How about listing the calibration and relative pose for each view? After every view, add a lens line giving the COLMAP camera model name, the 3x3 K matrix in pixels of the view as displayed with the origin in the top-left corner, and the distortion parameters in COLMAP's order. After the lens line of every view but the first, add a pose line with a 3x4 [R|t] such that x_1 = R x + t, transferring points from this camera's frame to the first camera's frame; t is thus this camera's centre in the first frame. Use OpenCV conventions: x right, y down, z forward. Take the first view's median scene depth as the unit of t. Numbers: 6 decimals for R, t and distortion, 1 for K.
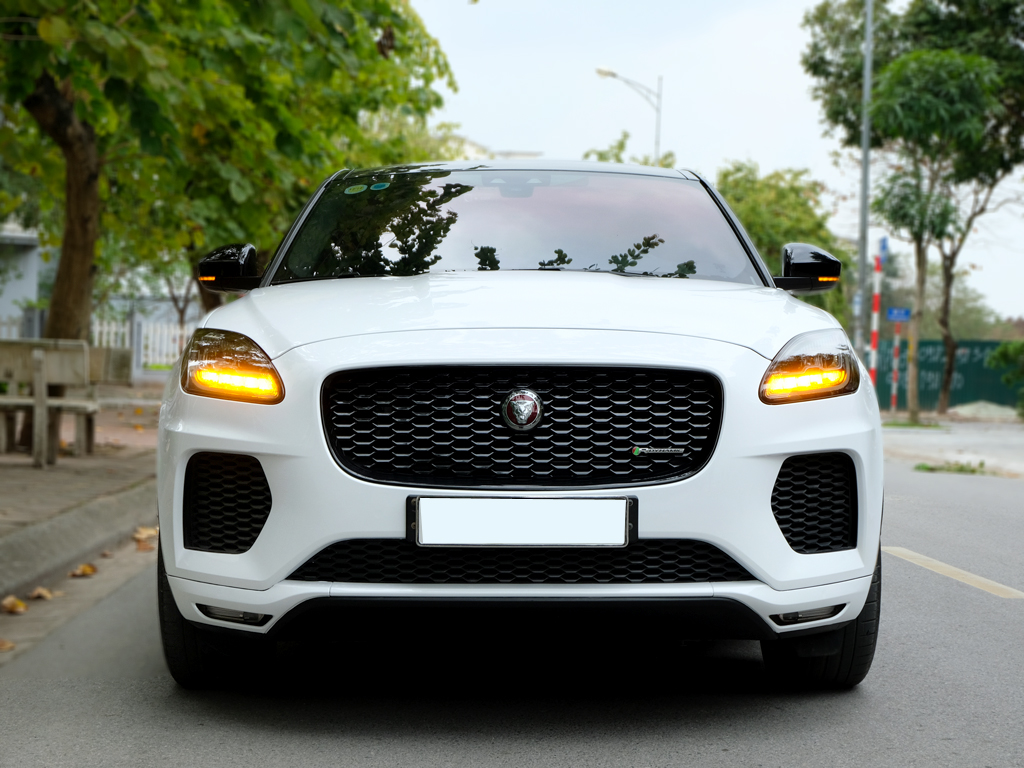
lens RADIAL K [[1647.0, 0, 574.7], [0, 1647.0, 384.1], [0, 0, 1]] dist [-0.003481, 0.004746]
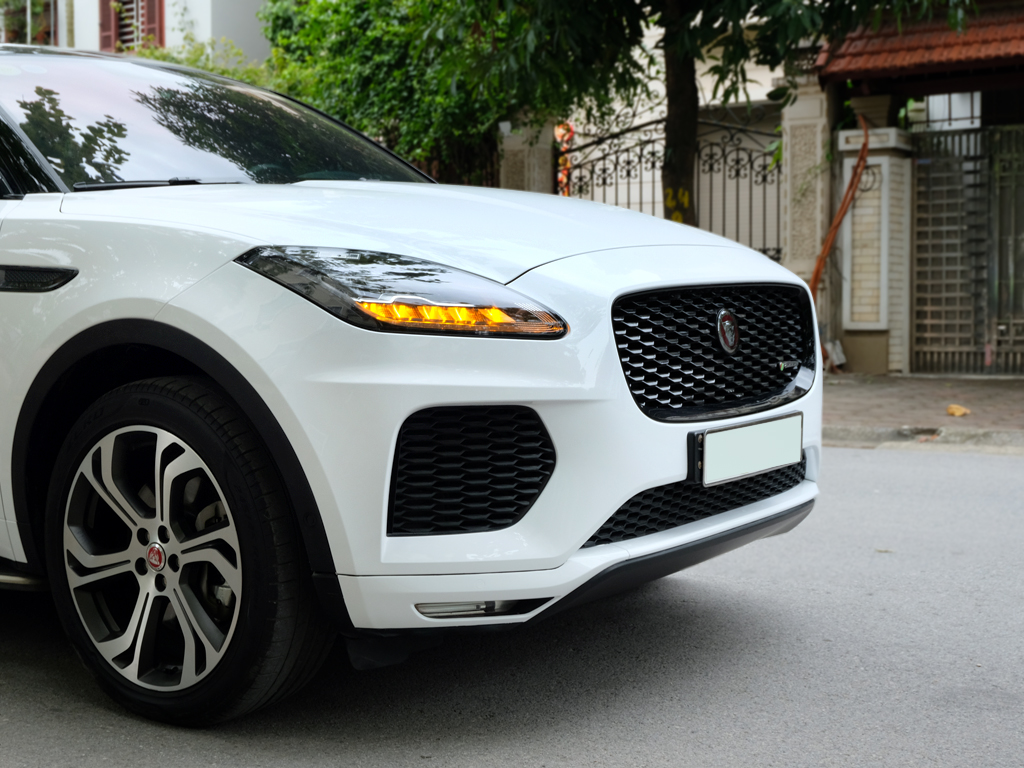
lens RADIAL K [[1450.6, 0, 457.1], [0, 1450.6, 386.1], [0, 0, 1]] dist [-0.032853, 0.024079]
pose [[0.650877, -0.076372, 0.755332, -0.530698], [0.029788, 0.996730, 0.075111, -0.013710], [-0.758598, -0.026389, 0.651024, 0.404115]]
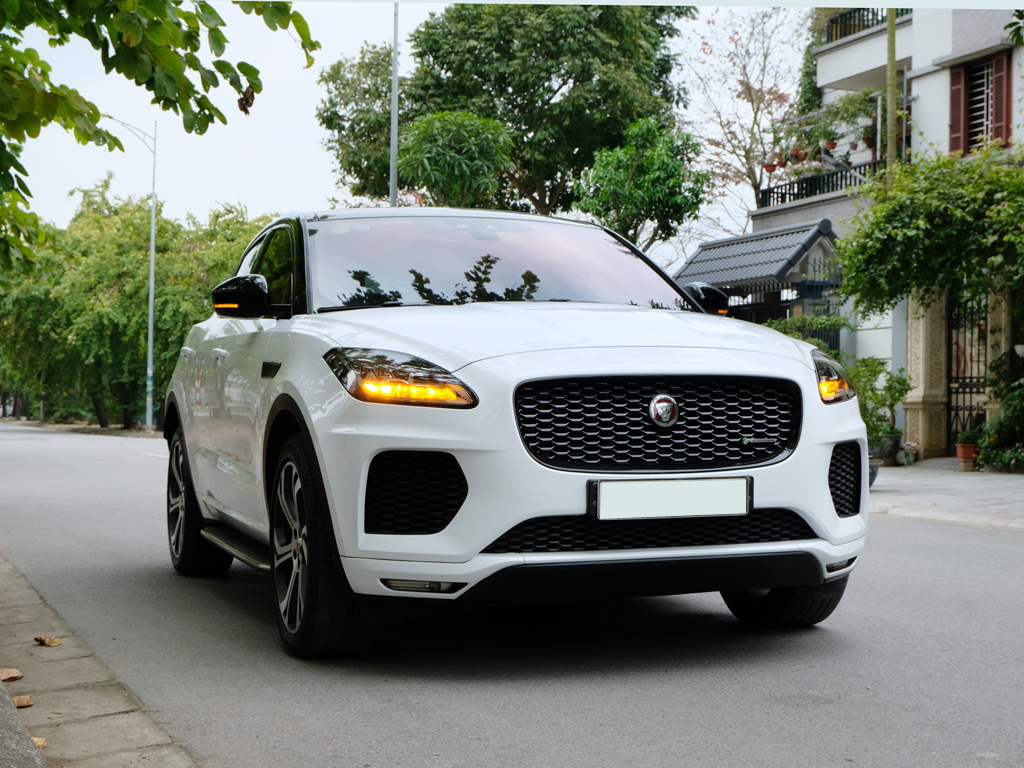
lens RADIAL K [[1560.2, 0, 512.0], [0, 1560.2, 384.0], [0, 0, 1]] dist [0.011882, 0.032064]
pose [[0.946843, -0.008394, 0.321586, -0.368922], [0.014938, 0.999728, -0.017888, 0.010495], [-0.321349, 0.021741, 0.946711, -0.071603]]
